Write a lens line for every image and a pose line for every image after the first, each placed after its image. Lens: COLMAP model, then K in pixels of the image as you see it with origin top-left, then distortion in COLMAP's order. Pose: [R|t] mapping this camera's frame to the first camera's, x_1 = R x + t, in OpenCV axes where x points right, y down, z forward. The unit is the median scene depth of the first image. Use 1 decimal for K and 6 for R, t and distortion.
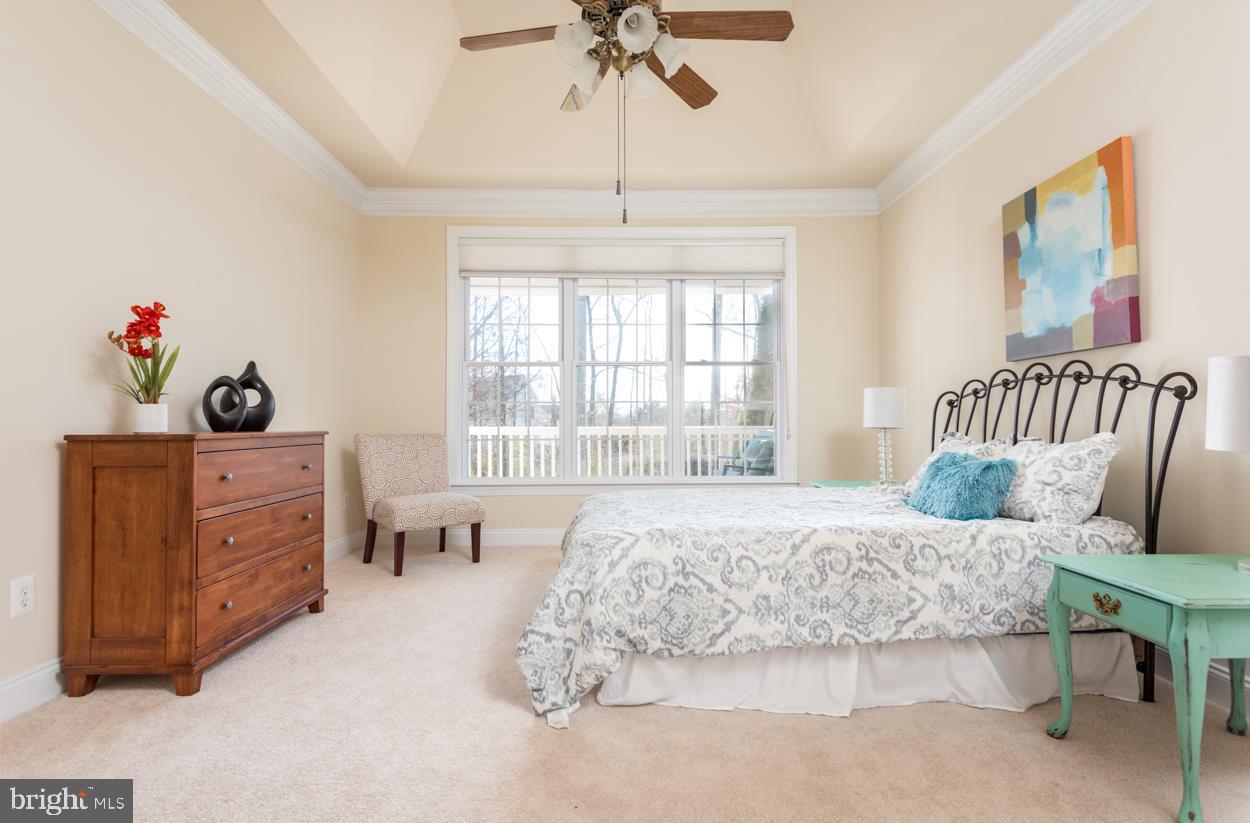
lens RADIAL K [[646.5, 0, 620.5], [0, 646.5, 406.5], [0, 0, 1]] dist [0.018557, -0.009065]
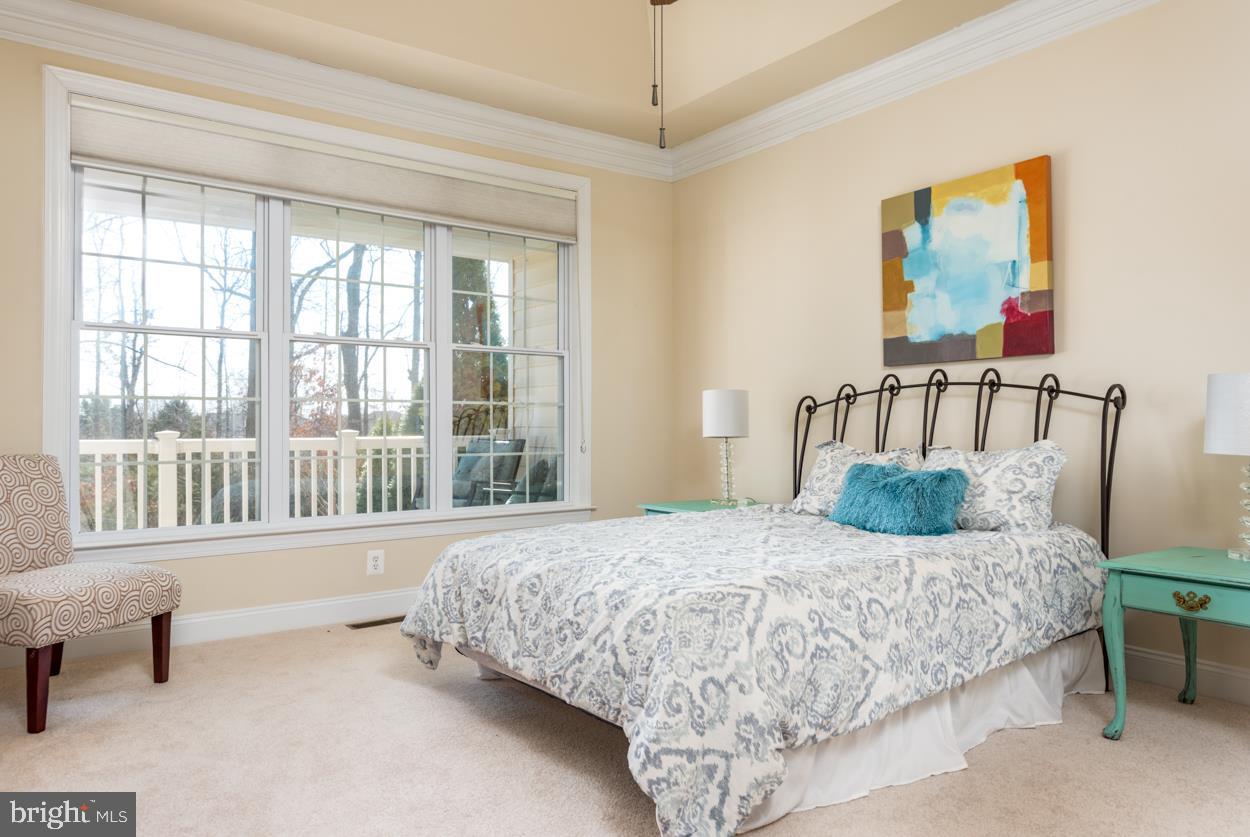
lens RADIAL K [[850.6, 0, 633.8], [0, 850.6, 415.0], [0, 0, 1]] dist [0.011264, 0.007535]
pose [[0.814208, 0.007862, 0.580519, -0.634857], [-0.012572, 0.999913, 0.004091, 0.003025], [-0.580436, -0.010630, 0.814236, 0.304514]]
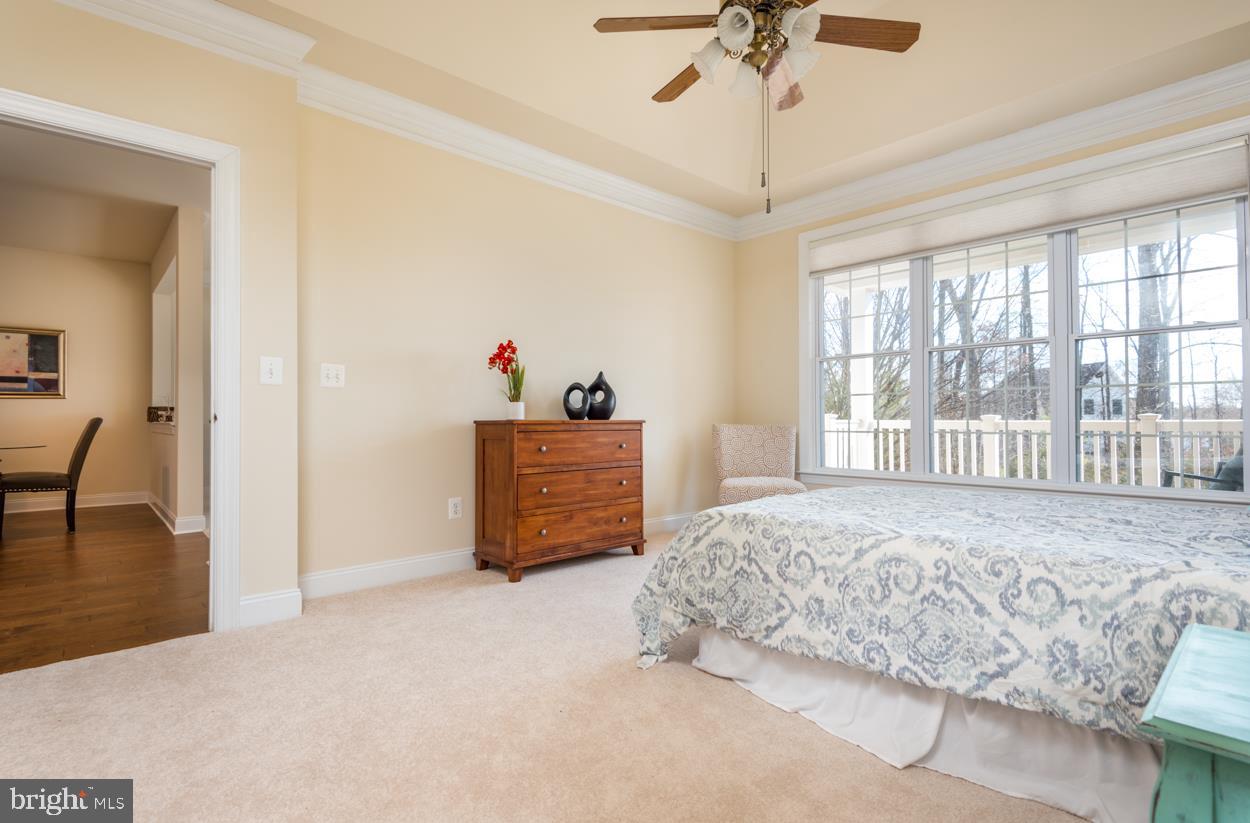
lens RADIAL K [[597.2, 0, 627.4], [0, 597.2, 410.3], [0, 0, 1]] dist [-0.000178, -0.003834]
pose [[0.660544, -0.013435, -0.750667, 0.638591], [0.022380, 0.999748, 0.001801, 0.022057], [0.750453, -0.017990, 0.660679, 0.245158]]
